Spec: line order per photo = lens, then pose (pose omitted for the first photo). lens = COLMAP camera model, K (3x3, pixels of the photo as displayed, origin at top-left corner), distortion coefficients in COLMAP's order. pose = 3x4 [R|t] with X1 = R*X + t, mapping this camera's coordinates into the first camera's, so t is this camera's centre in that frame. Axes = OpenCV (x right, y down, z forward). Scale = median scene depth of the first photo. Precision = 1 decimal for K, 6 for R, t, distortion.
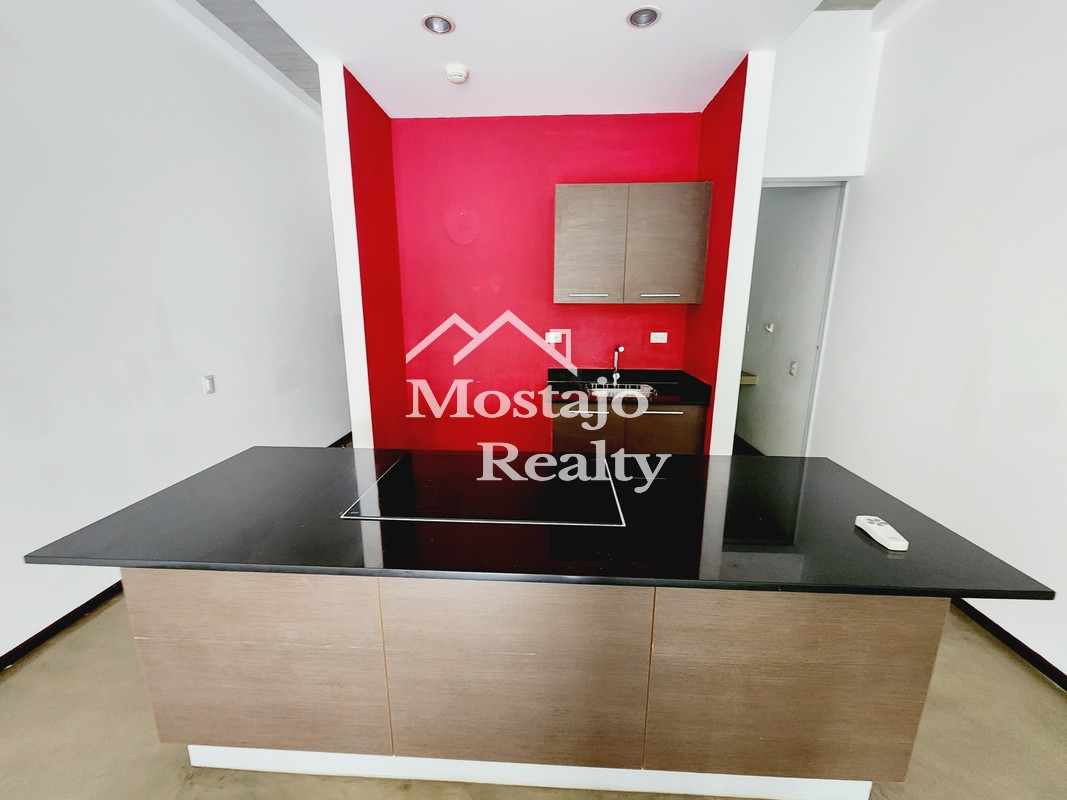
lens RADIAL K [[433.4, 0, 533.5], [0, 433.4, 400.0], [0, 0, 1]] dist [-0.001515, -0.000529]
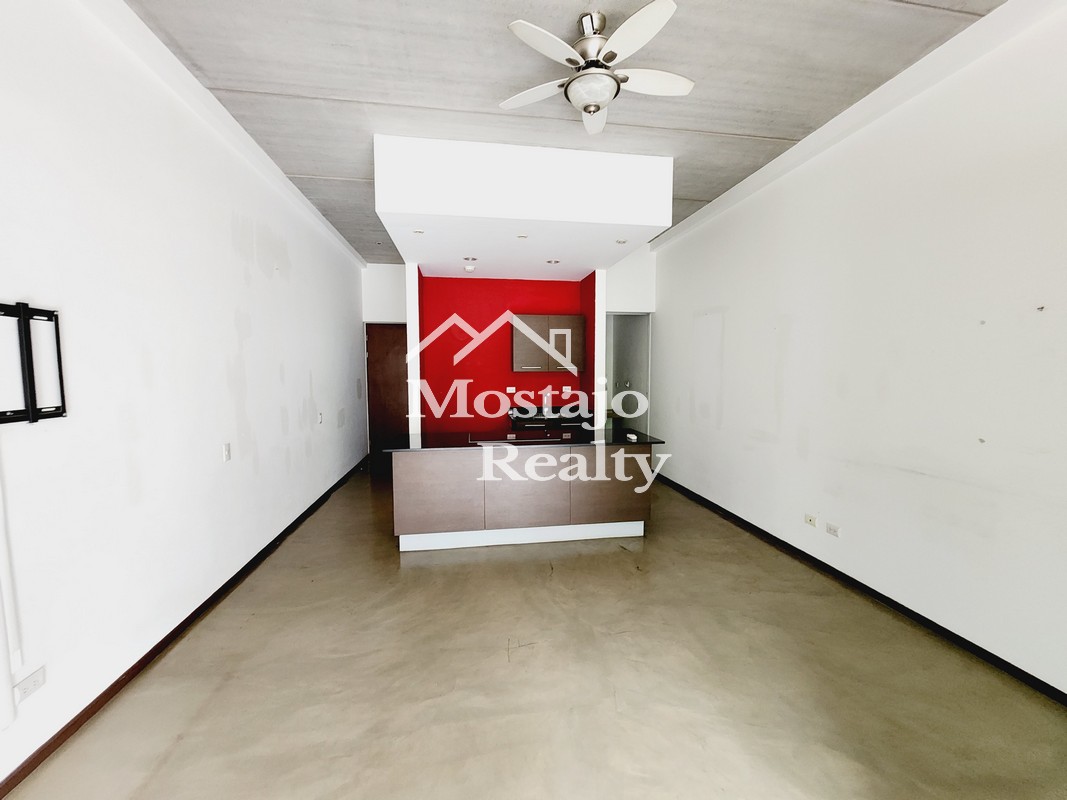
lens RADIAL K [[433.4, 0, 533.5], [0, 433.4, 400.0], [0, 0, 1]] dist [-0.001515, -0.000529]
pose [[0.978741, -0.017481, 0.204355, -0.251039], [0.047489, 0.988601, -0.142877, 0.175743], [-0.199528, 0.149544, 0.968414, -0.836969]]
